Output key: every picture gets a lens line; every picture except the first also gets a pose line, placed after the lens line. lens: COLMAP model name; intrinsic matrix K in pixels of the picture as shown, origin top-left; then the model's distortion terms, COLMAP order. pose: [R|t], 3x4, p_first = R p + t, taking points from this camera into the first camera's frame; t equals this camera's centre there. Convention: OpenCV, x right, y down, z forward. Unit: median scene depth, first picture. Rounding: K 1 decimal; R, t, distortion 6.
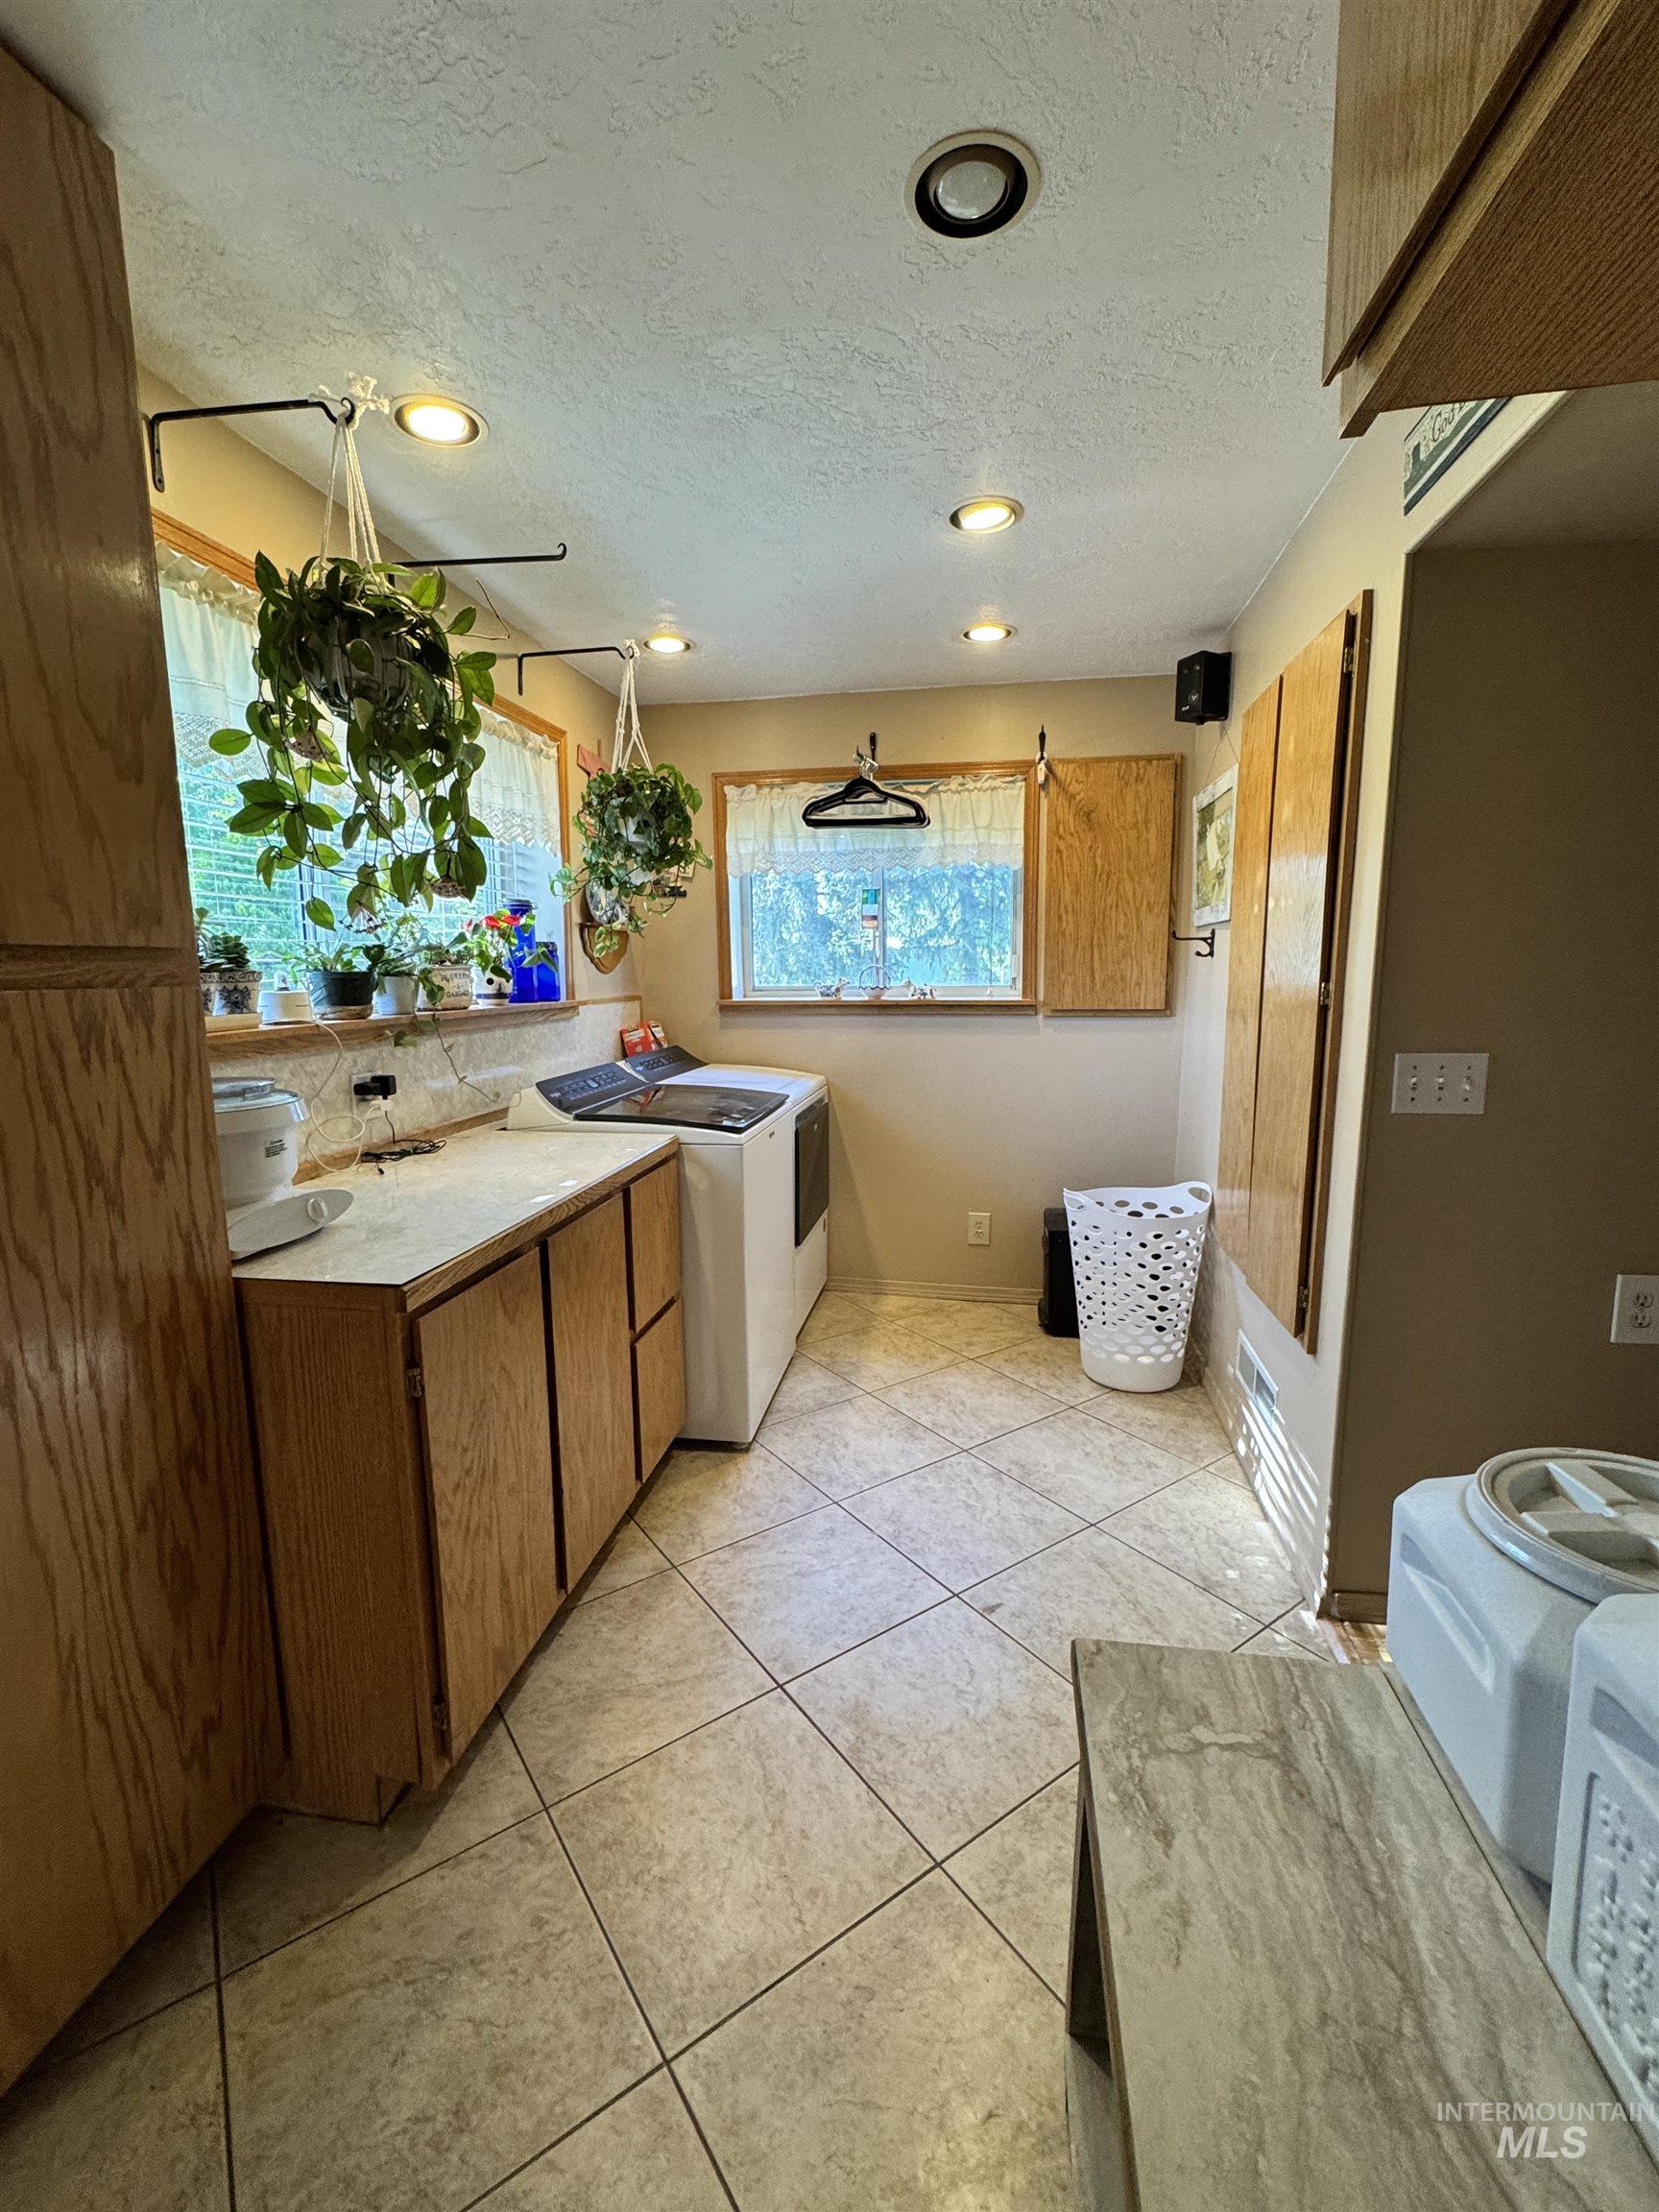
lens RADIAL K [[961.2, 0, 825.6], [0, 961.2, 1107.1], [0, 0, 1]] dist [0.003459, 0.000158]
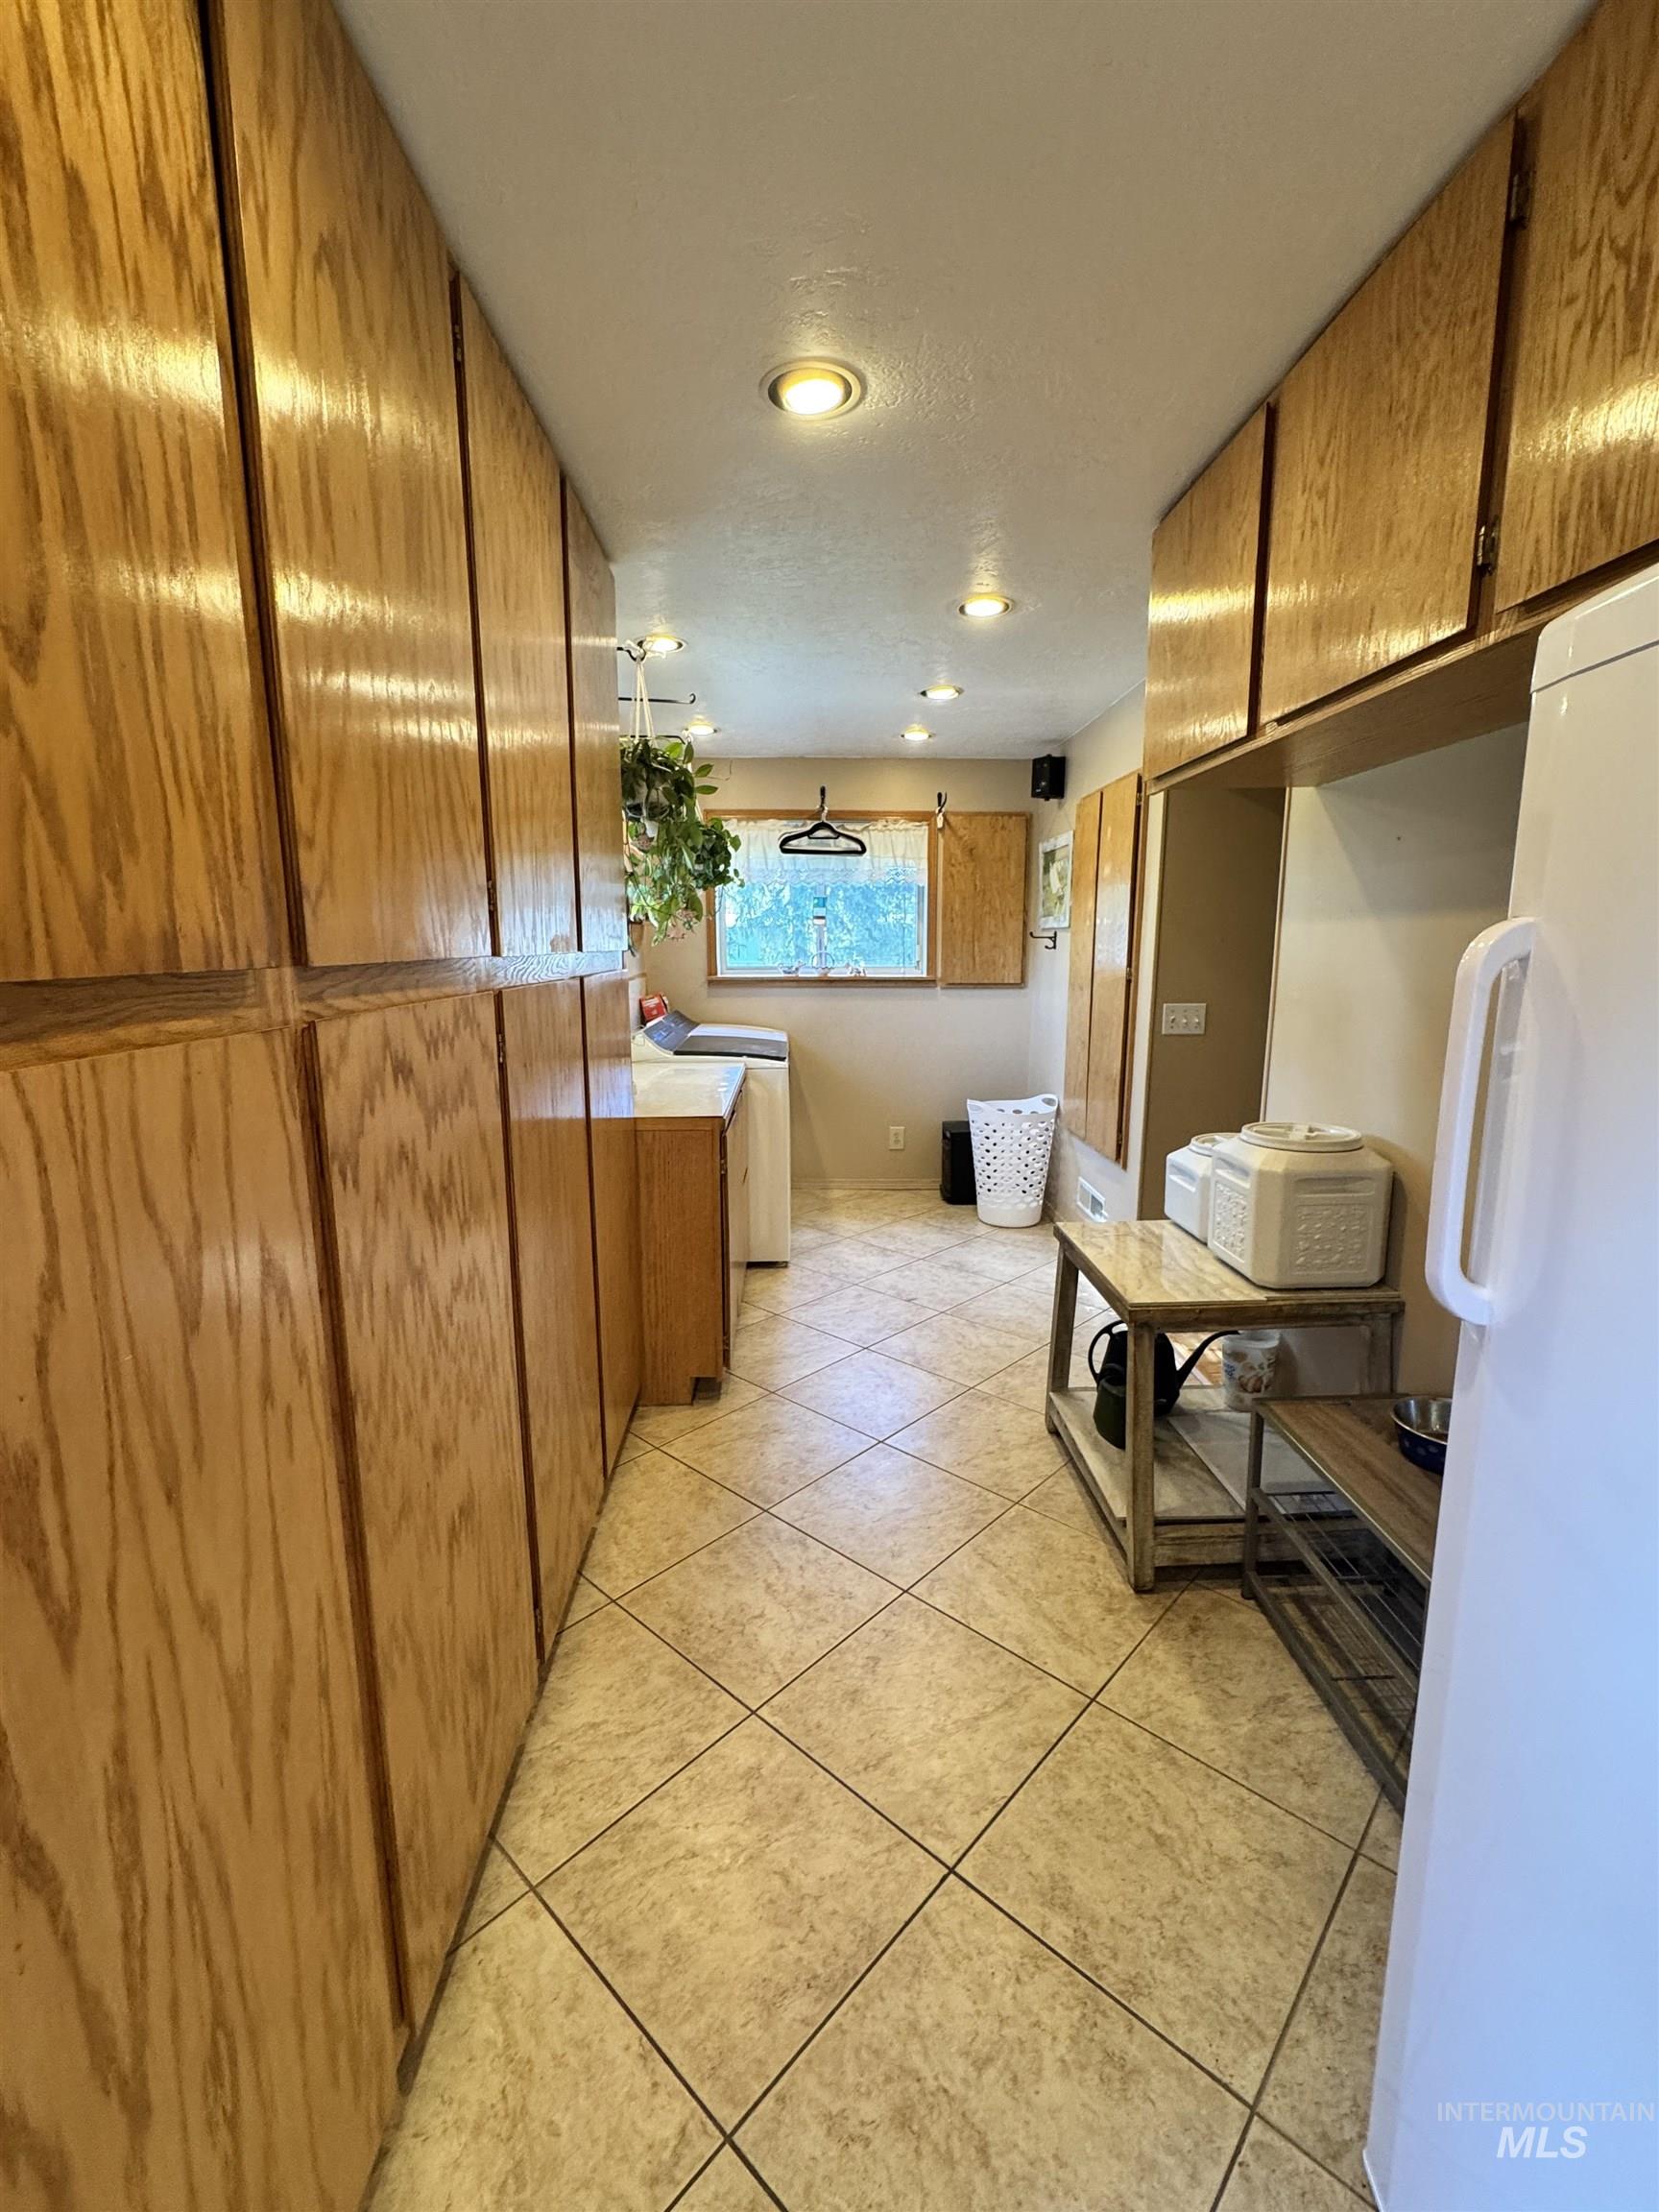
lens RADIAL K [[961.2, 0, 832.0], [0, 961.2, 1105.5], [0, 0, 1]] dist [0.003459, 0.000158]
pose [[0.978243, -0.025367, 0.205905, -0.266319], [0.020670, 0.999475, 0.024935, 0.048649], [-0.206429, -0.020137, 0.978254, -0.435220]]
